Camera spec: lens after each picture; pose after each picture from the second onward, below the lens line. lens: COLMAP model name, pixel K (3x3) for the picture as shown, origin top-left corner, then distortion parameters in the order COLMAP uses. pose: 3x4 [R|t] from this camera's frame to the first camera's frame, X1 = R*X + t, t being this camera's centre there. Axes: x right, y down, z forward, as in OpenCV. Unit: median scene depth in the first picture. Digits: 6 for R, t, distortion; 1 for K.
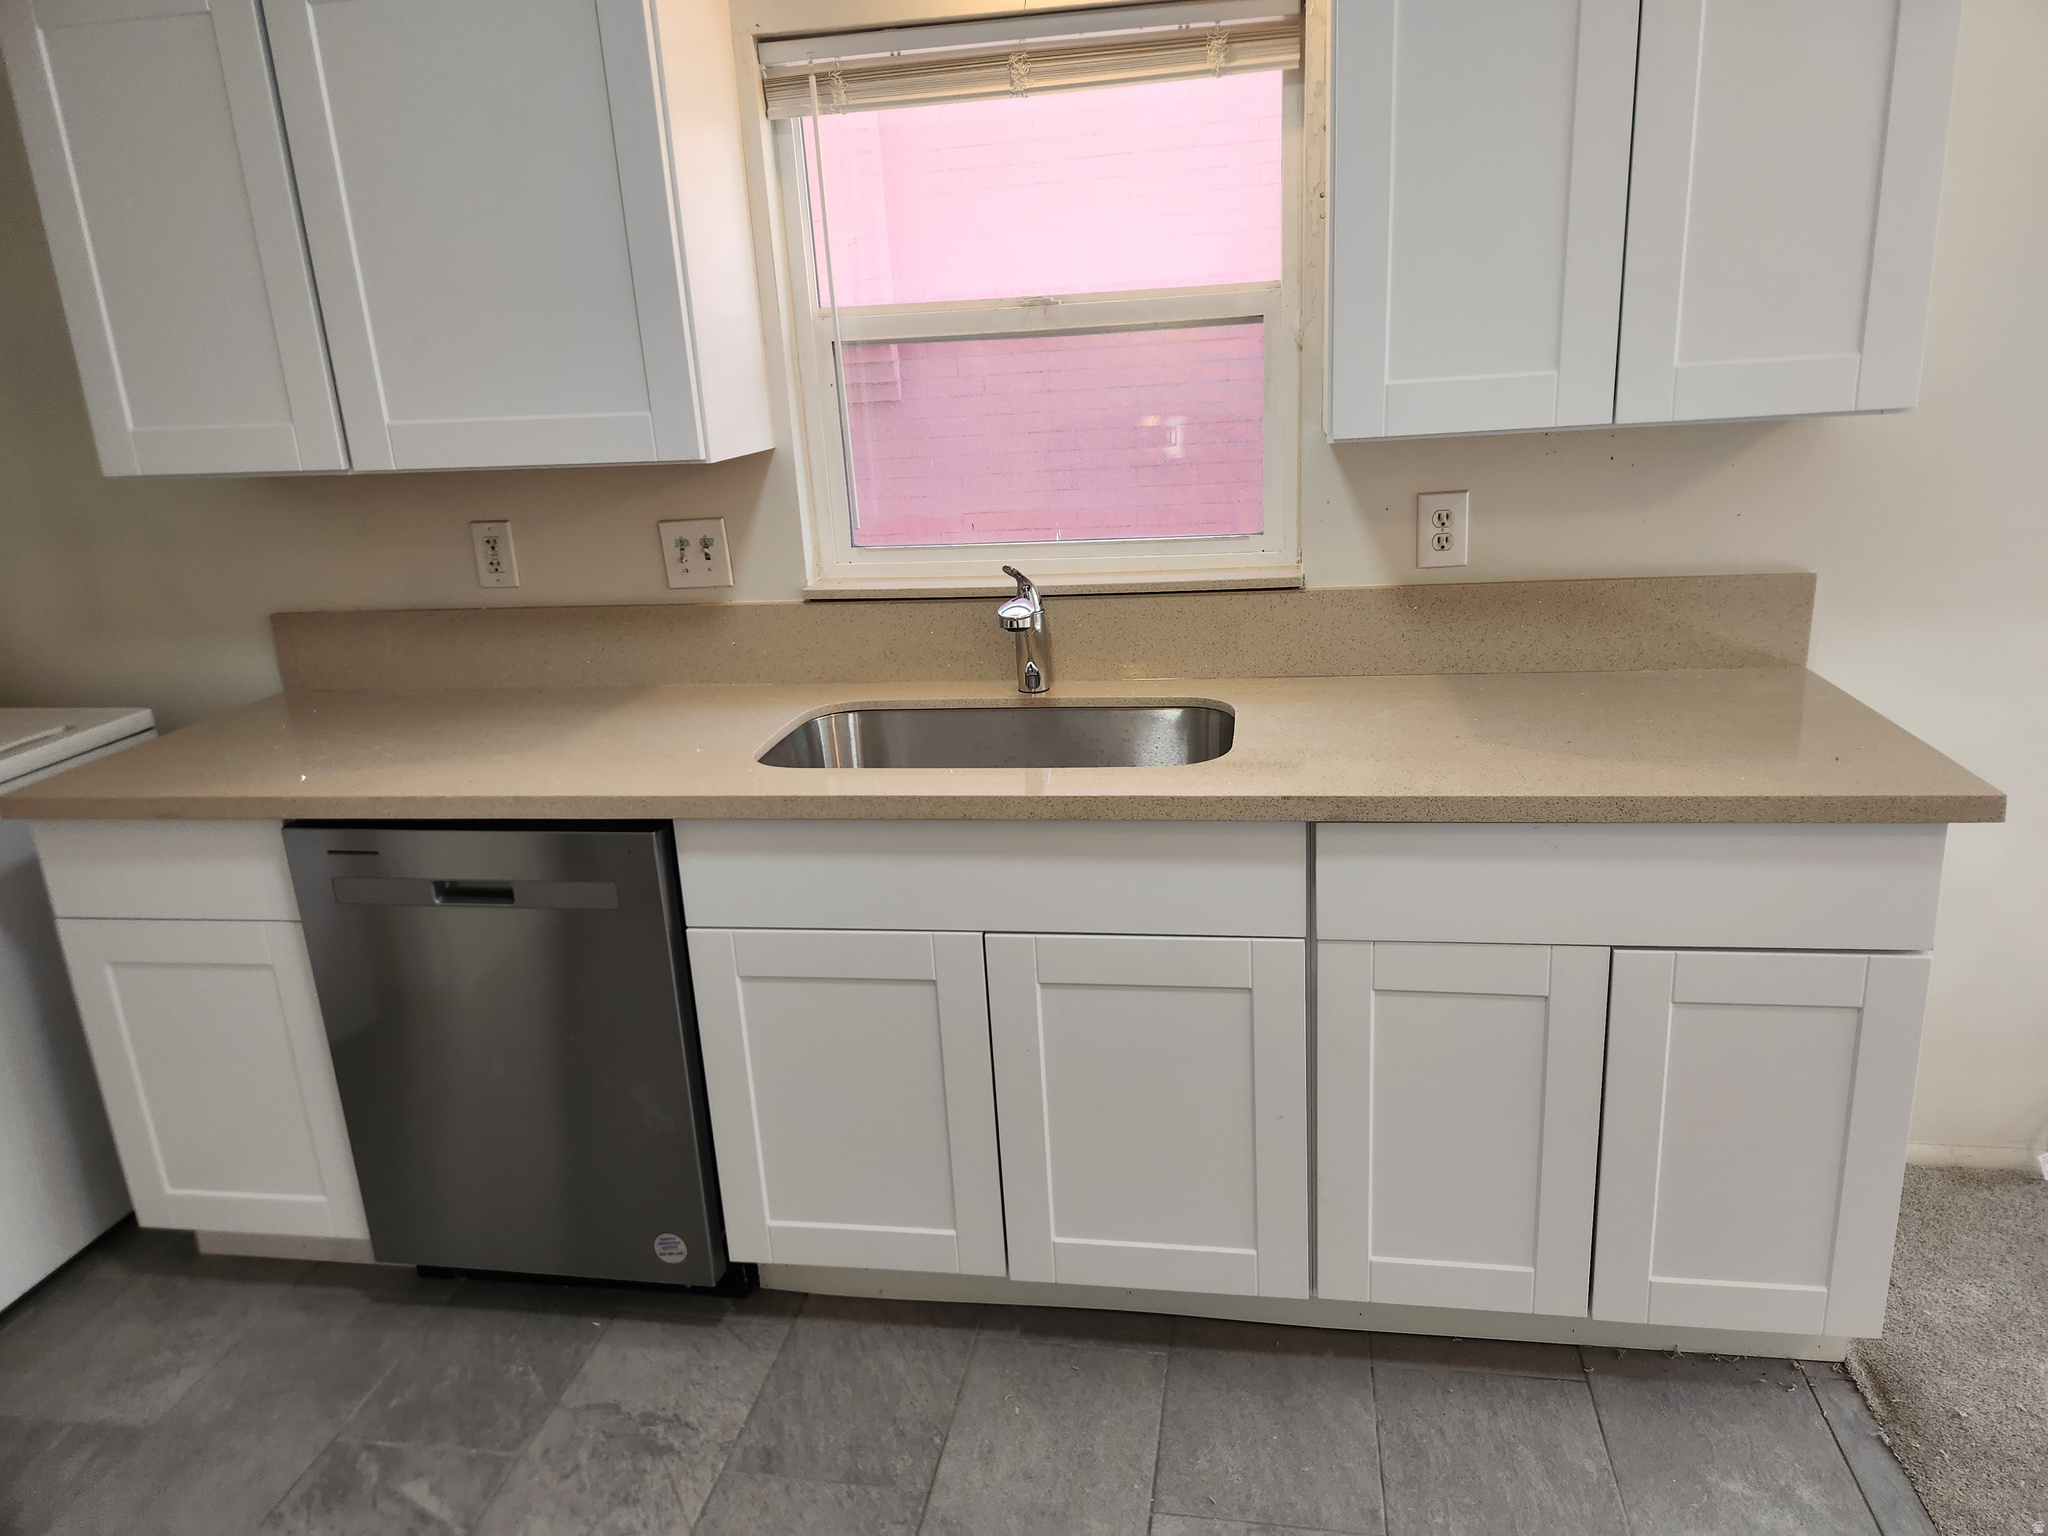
lens RADIAL K [[1351.0, 0, 1027.6], [0, 1351.0, 746.2], [0, 0, 1]] dist [0.006417, -0.001213]
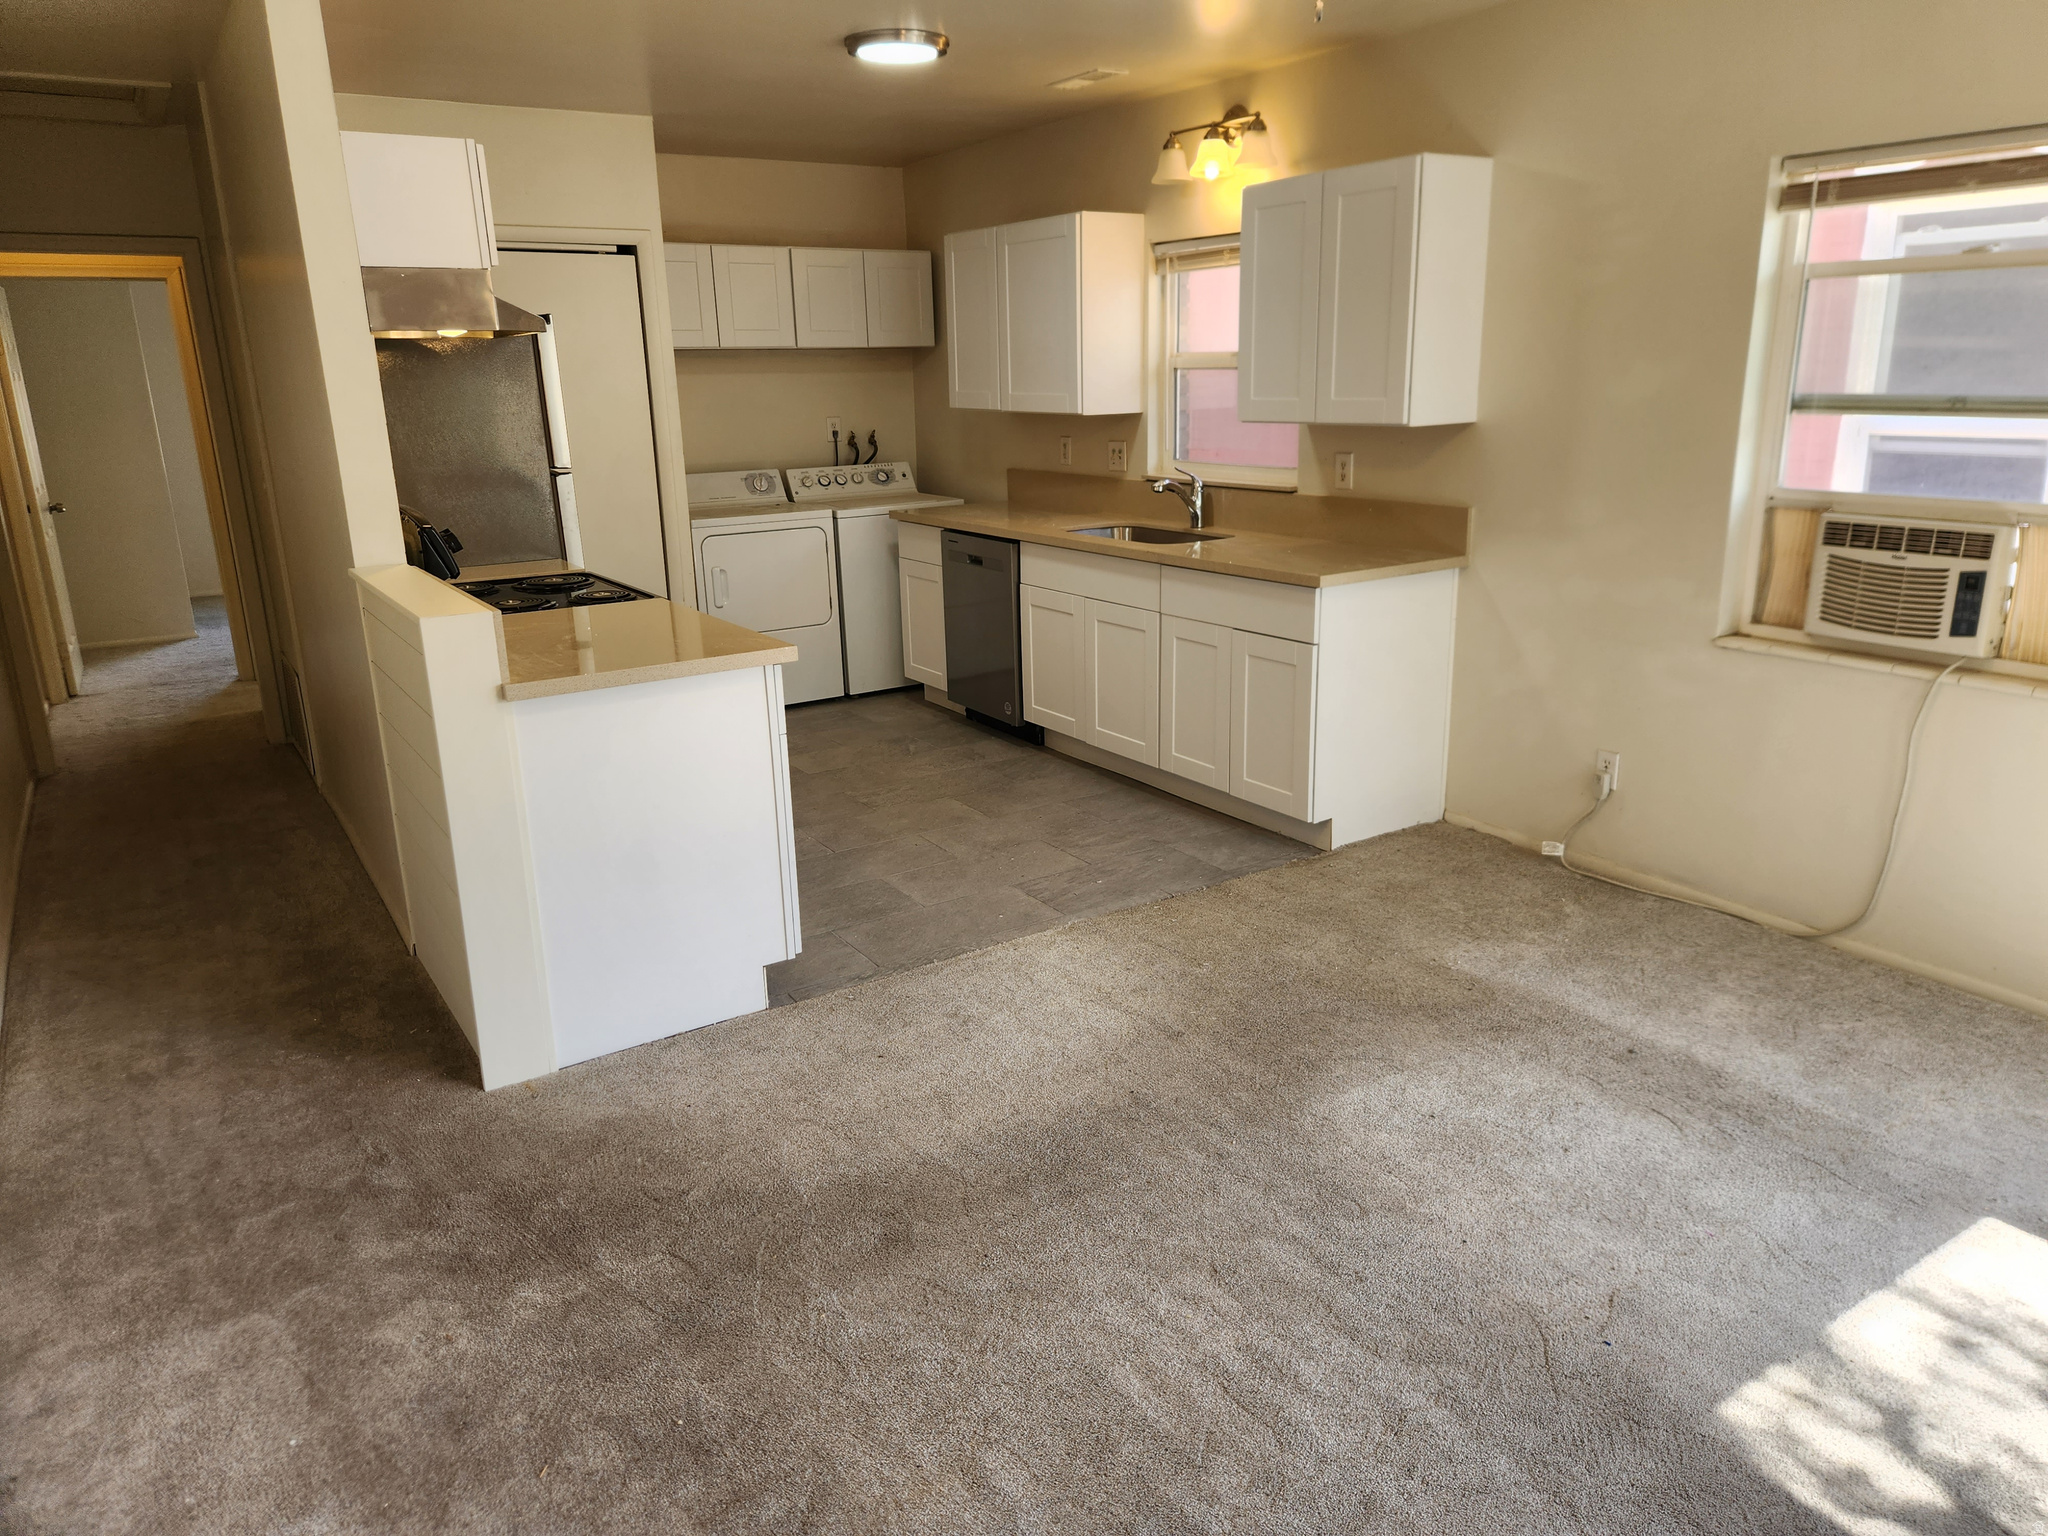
lens RADIAL K [[1351.0, 0, 1027.6], [0, 1351.0, 746.2], [0, 0, 1]] dist [0.006417, -0.001213]
pose [[0.675752, 0.233436, -0.699190, 1.545723], [-0.212810, 0.969924, 0.118148, 0.112241], [0.705741, 0.068956, 0.705106, -0.802946]]
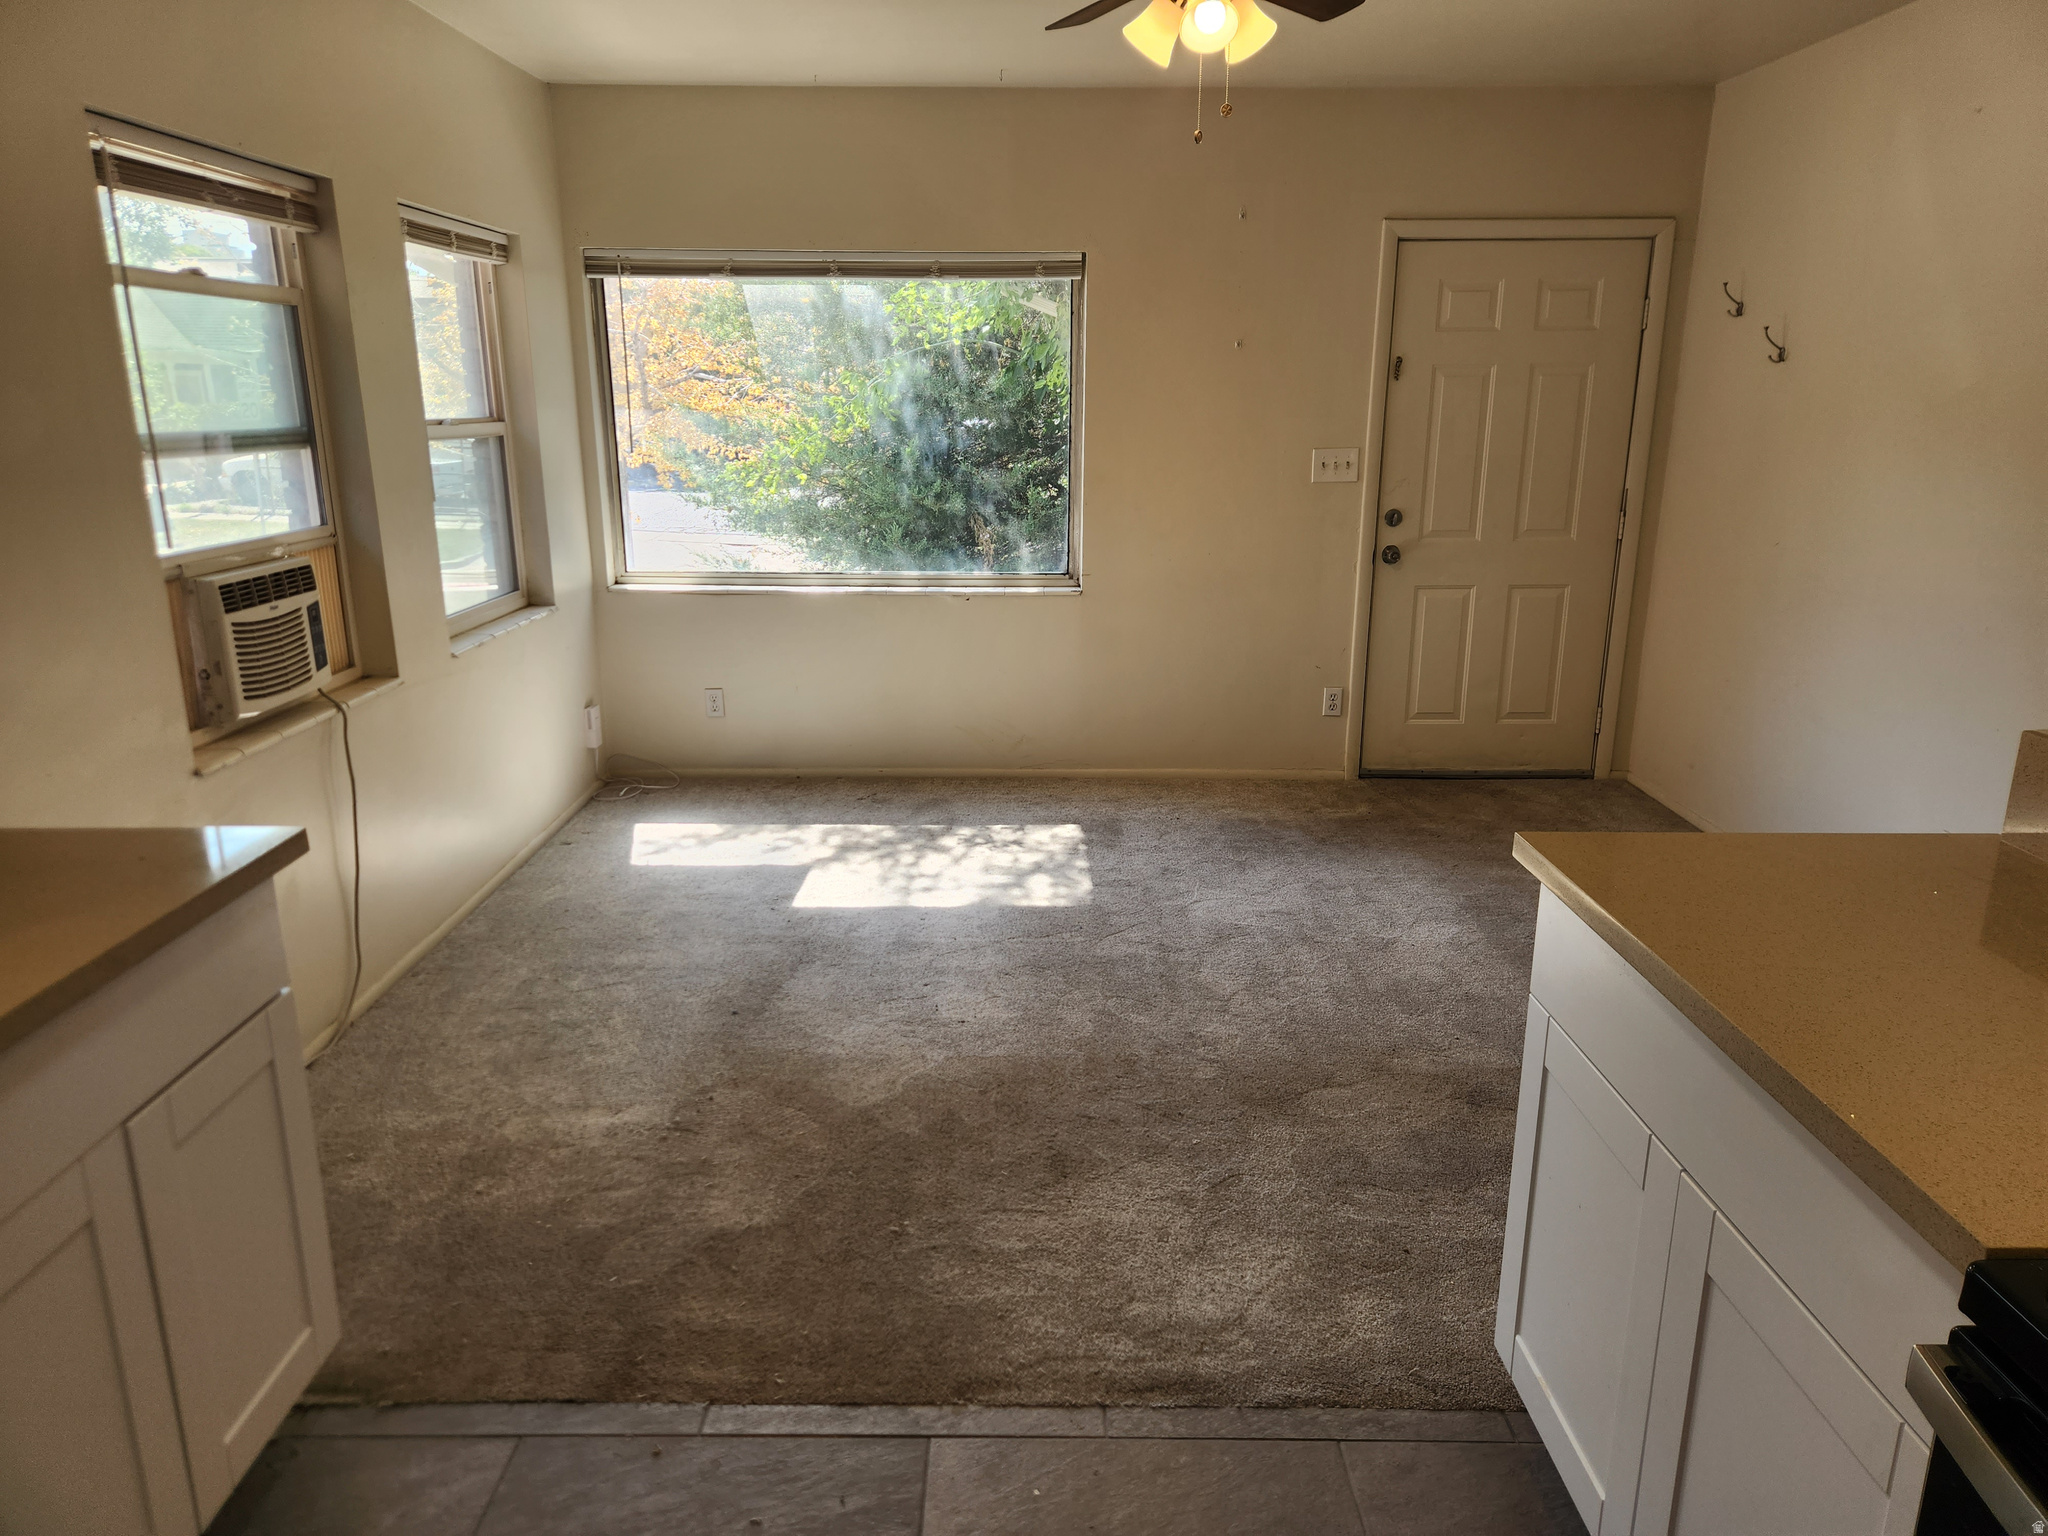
lens RADIAL K [[1351.0, 0, 1027.6], [0, 1351.0, 746.2], [0, 0, 1]] dist [0.006417, -0.001213]
pose [[-0.174507, -0.192255, 0.965705, -0.356620], [0.276850, 0.931609, 0.235495, -0.094235], [-0.944935, 0.308451, -0.109347, 0.357064]]
